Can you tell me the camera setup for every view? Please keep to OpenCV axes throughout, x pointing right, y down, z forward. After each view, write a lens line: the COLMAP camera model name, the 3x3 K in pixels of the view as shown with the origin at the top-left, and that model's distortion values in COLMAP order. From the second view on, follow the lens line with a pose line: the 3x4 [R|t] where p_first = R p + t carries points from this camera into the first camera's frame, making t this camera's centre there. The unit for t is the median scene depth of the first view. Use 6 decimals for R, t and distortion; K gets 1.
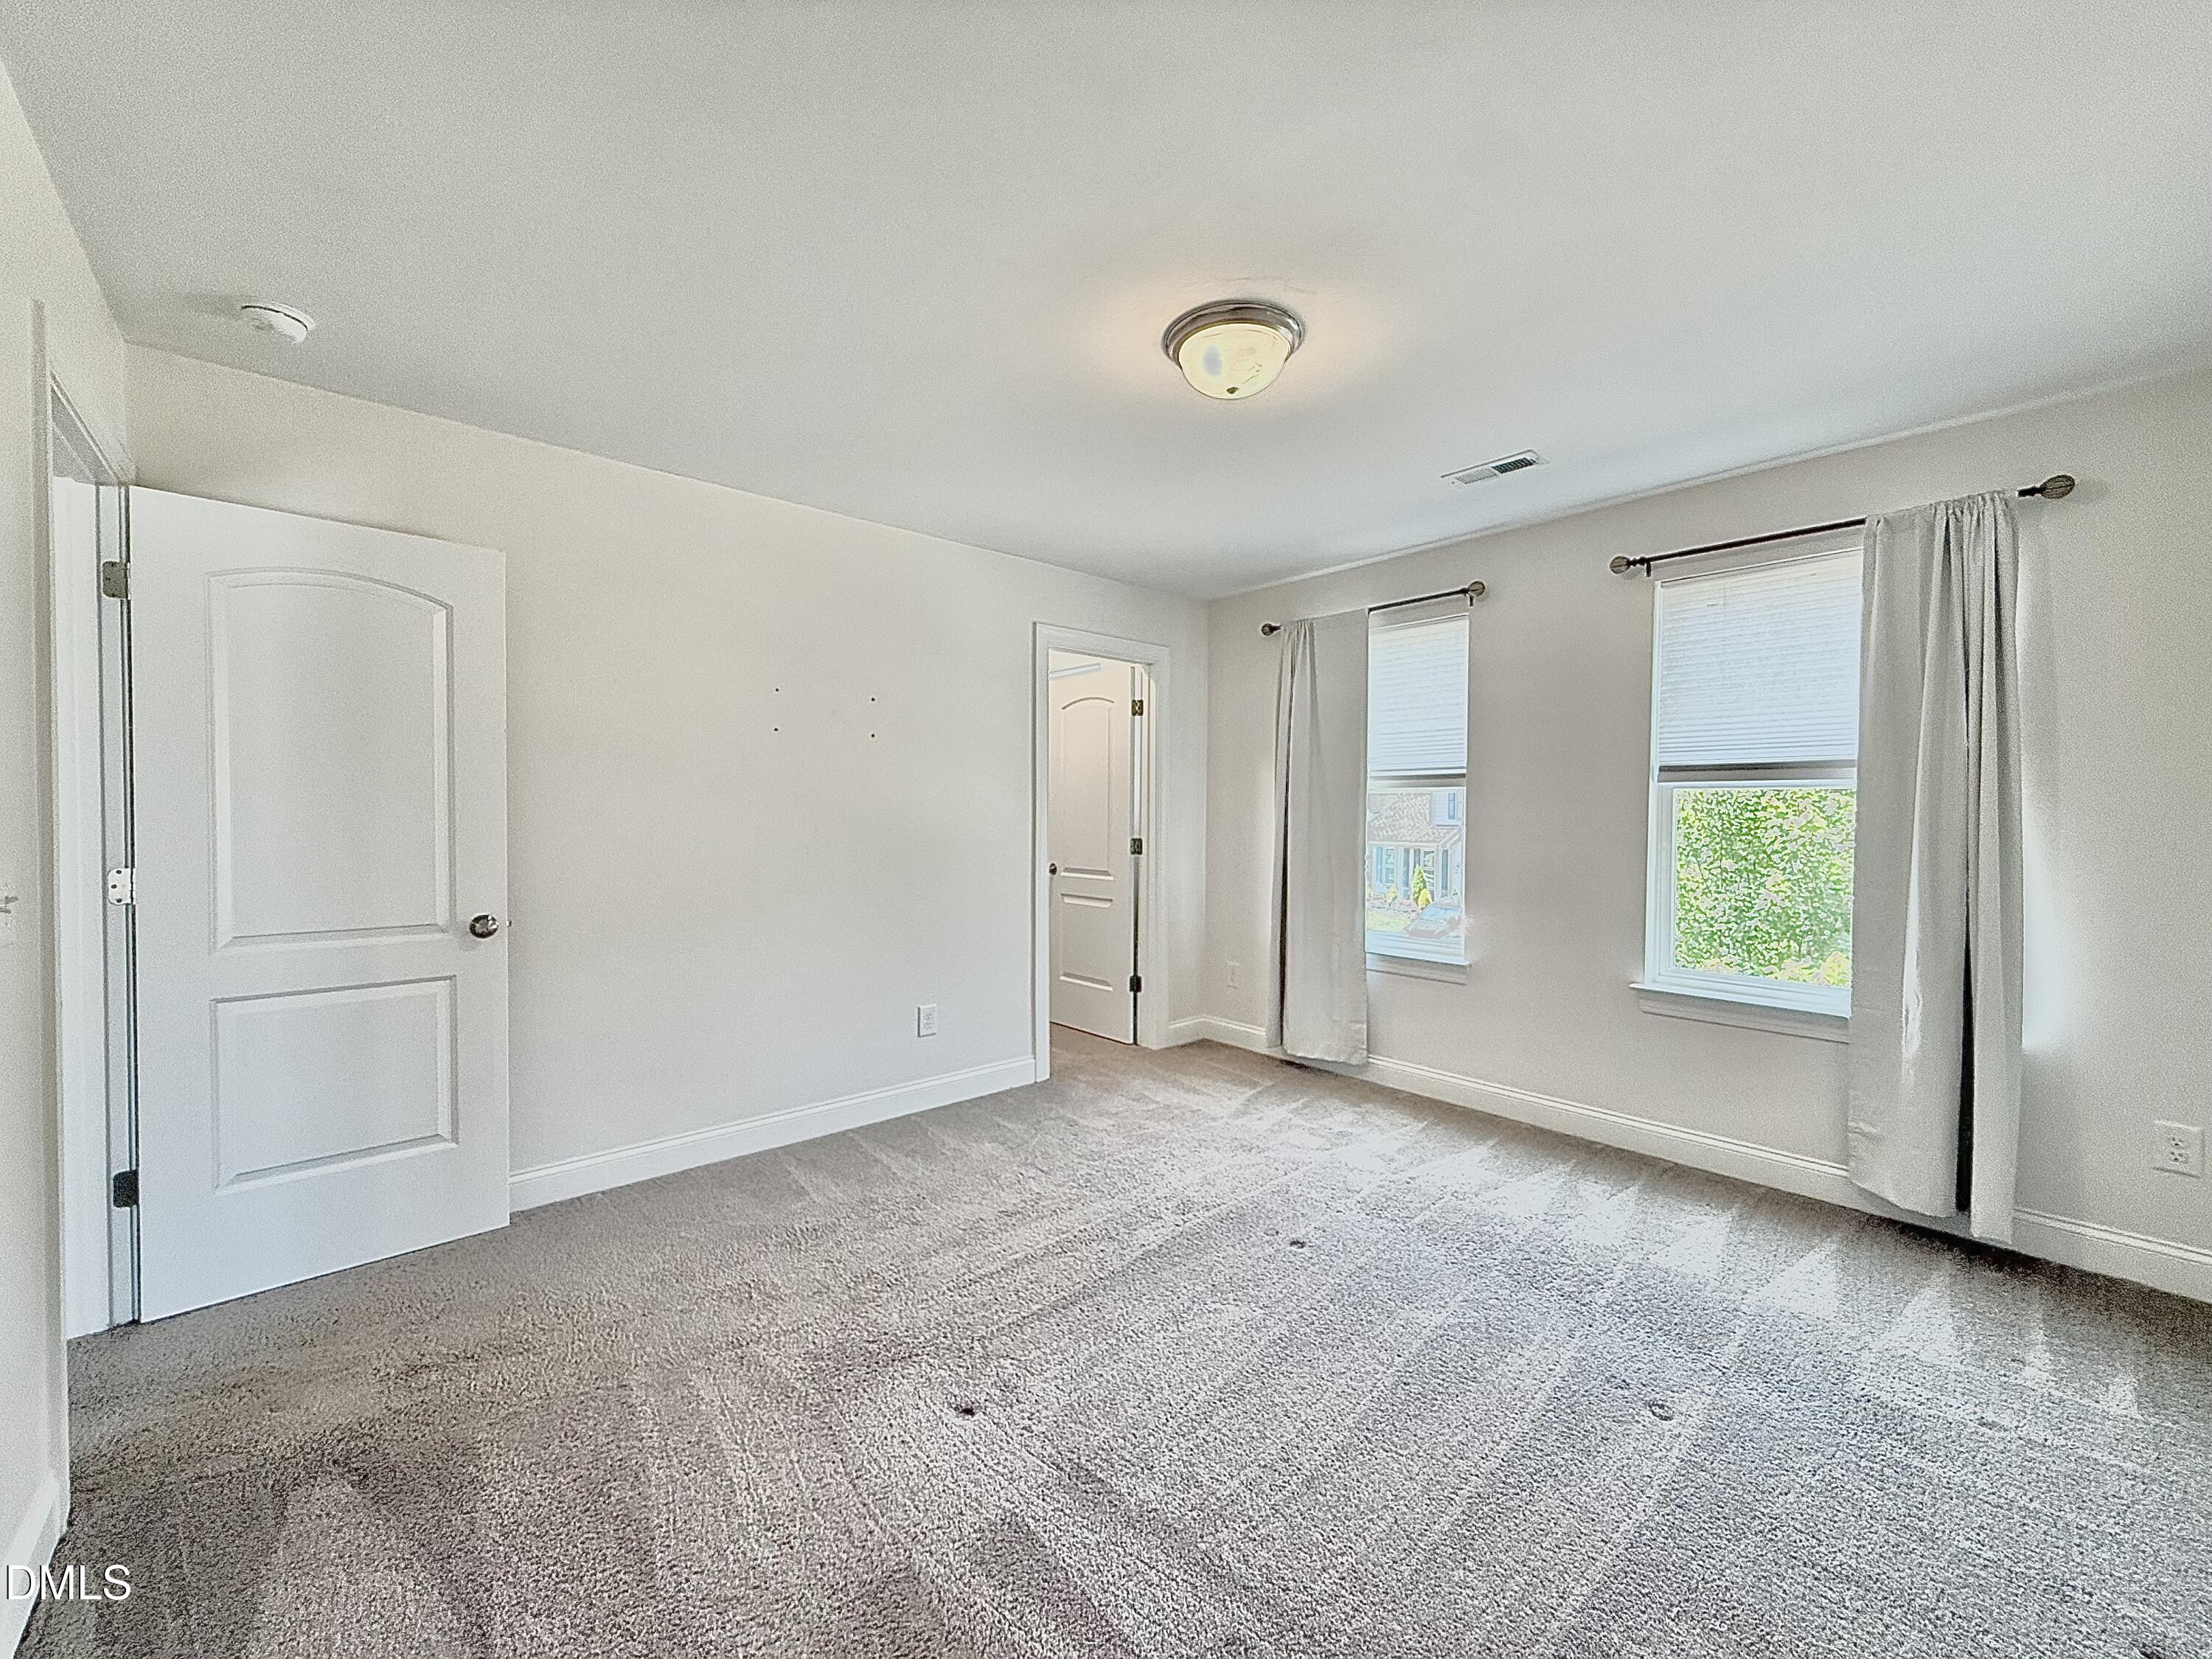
lens RADIAL K [[880.3, 0, 1116.8], [0, 880.3, 826.3], [0, 0, 1]] dist [-0.002196, 0.000165]
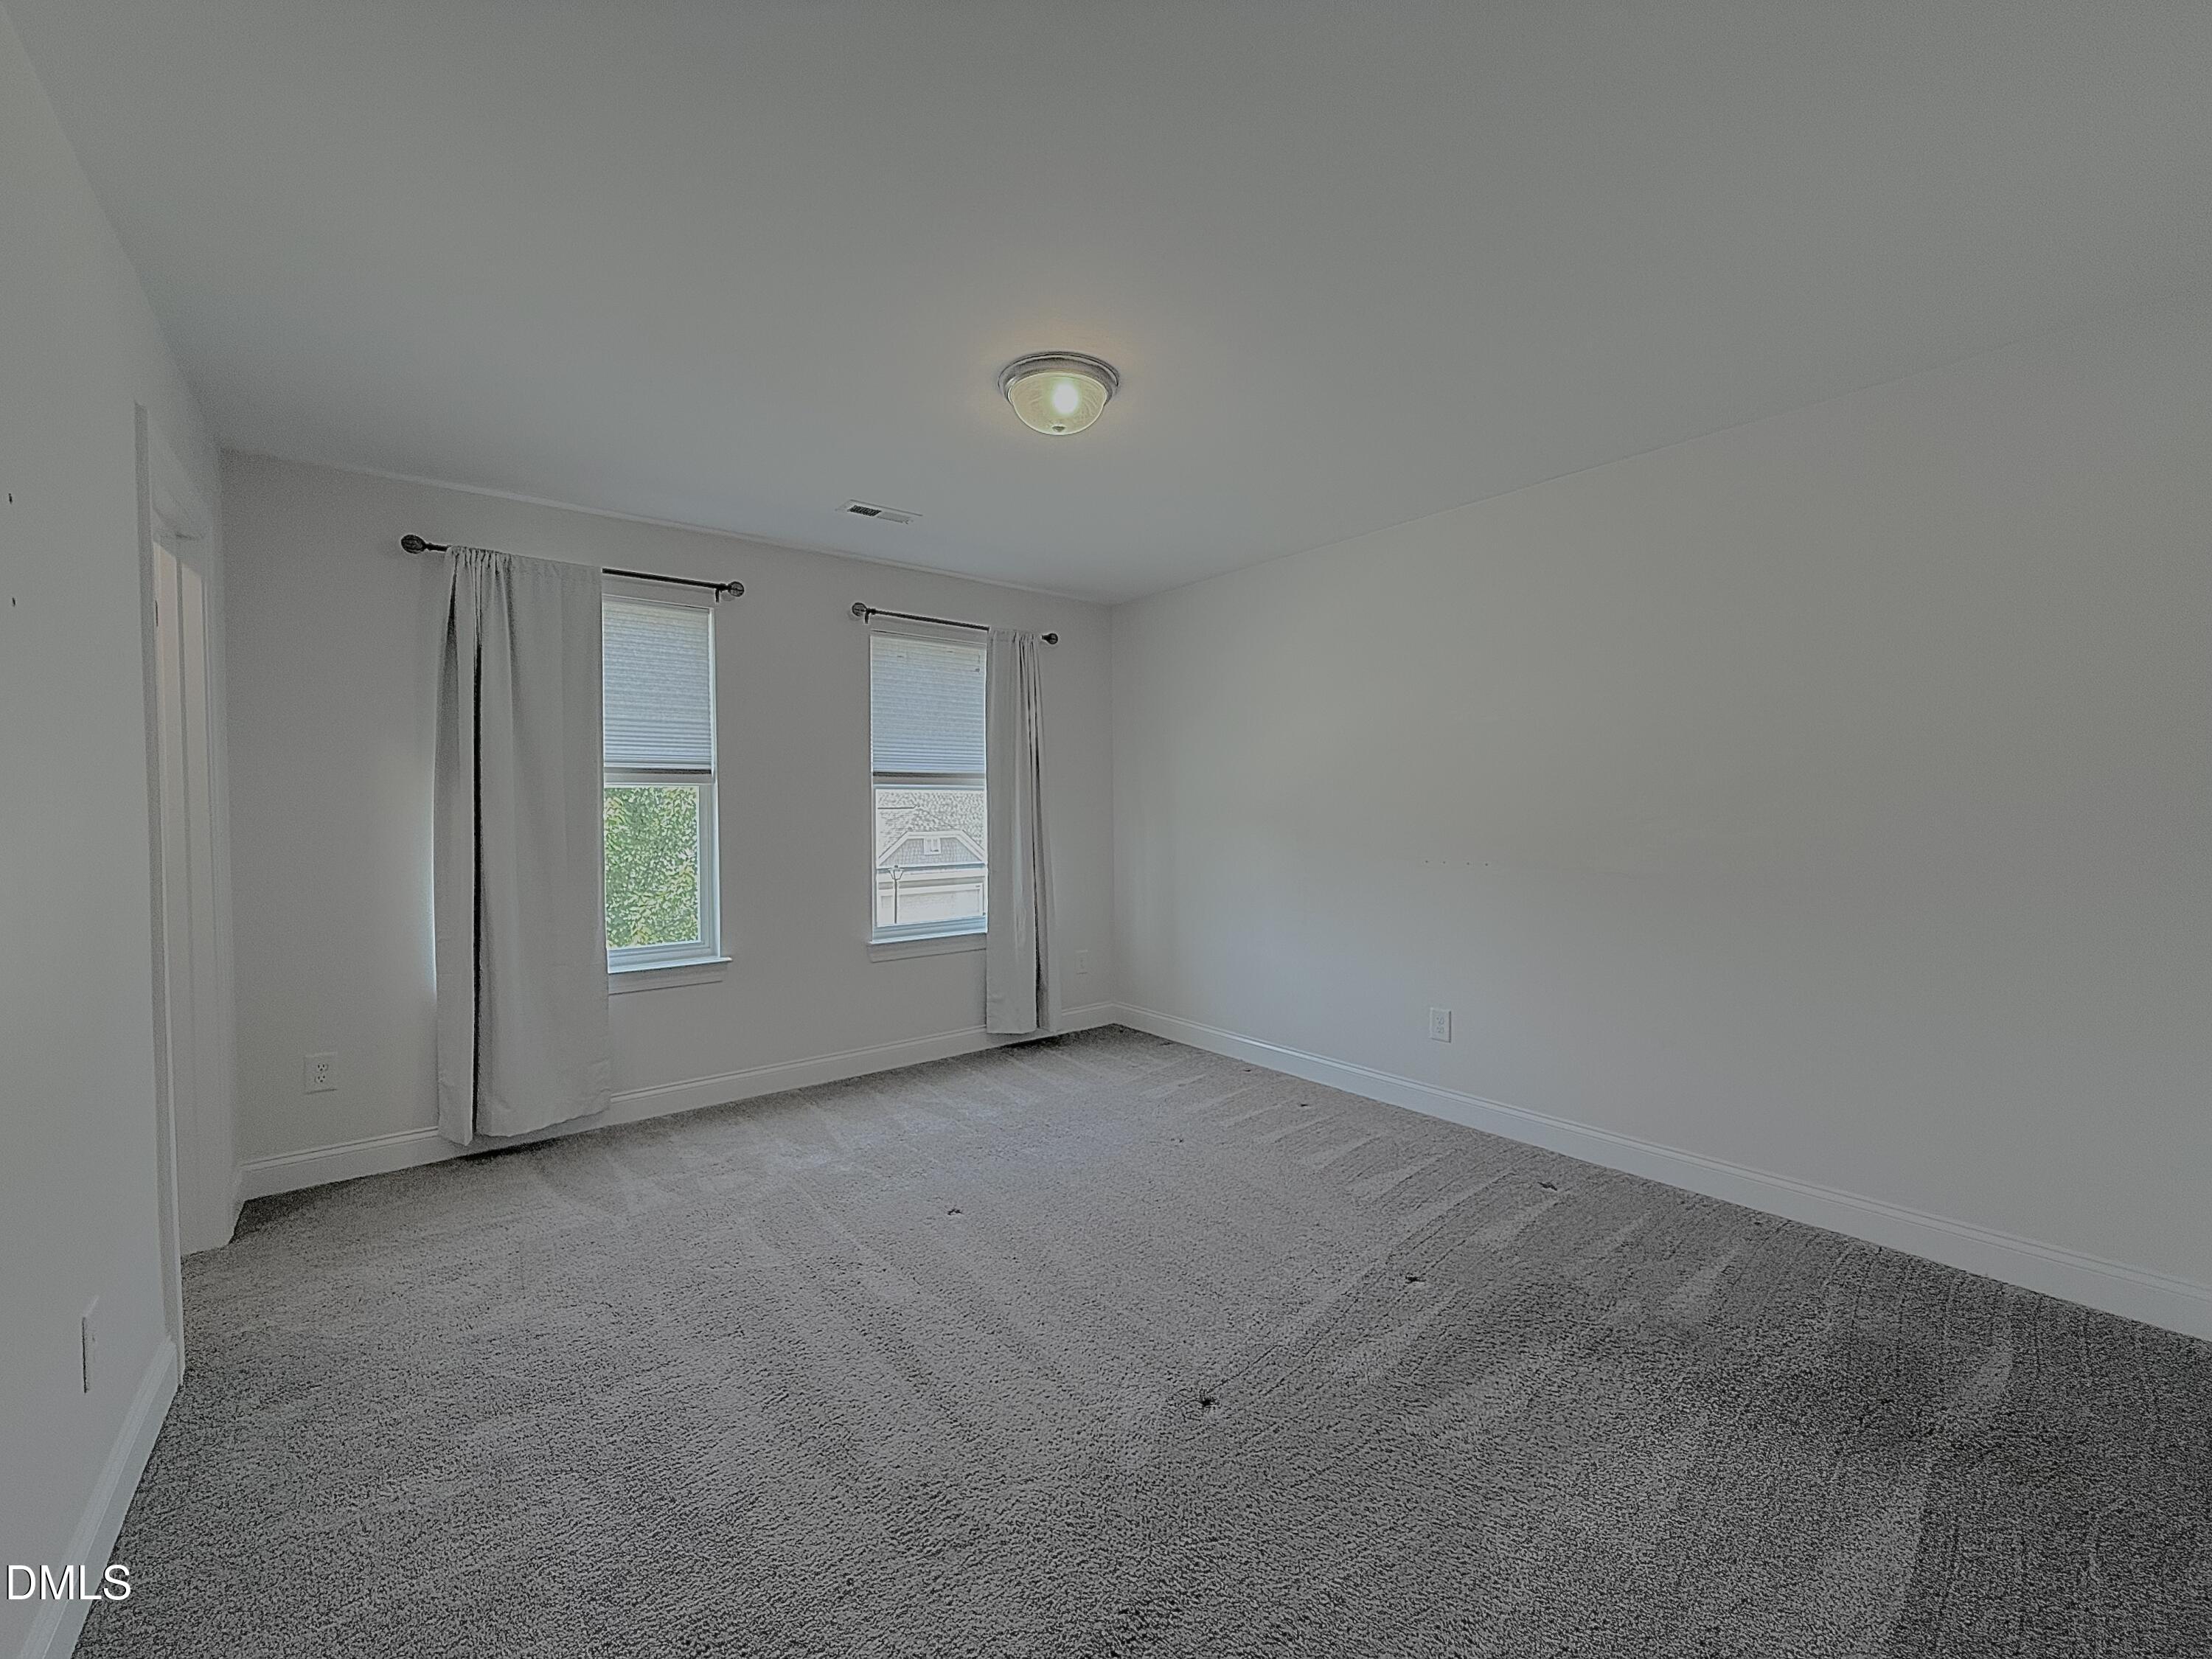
lens RADIAL K [[880.3, 0, 1116.1], [0, 880.3, 827.3], [0, 0, 1]] dist [-0.002196, 0.000165]
pose [[0.058722, -0.045969, 0.997215, -0.579342], [0.007264, 0.998932, 0.045620, -0.038815], [-0.998248, 0.004565, 0.058993, 0.498129]]
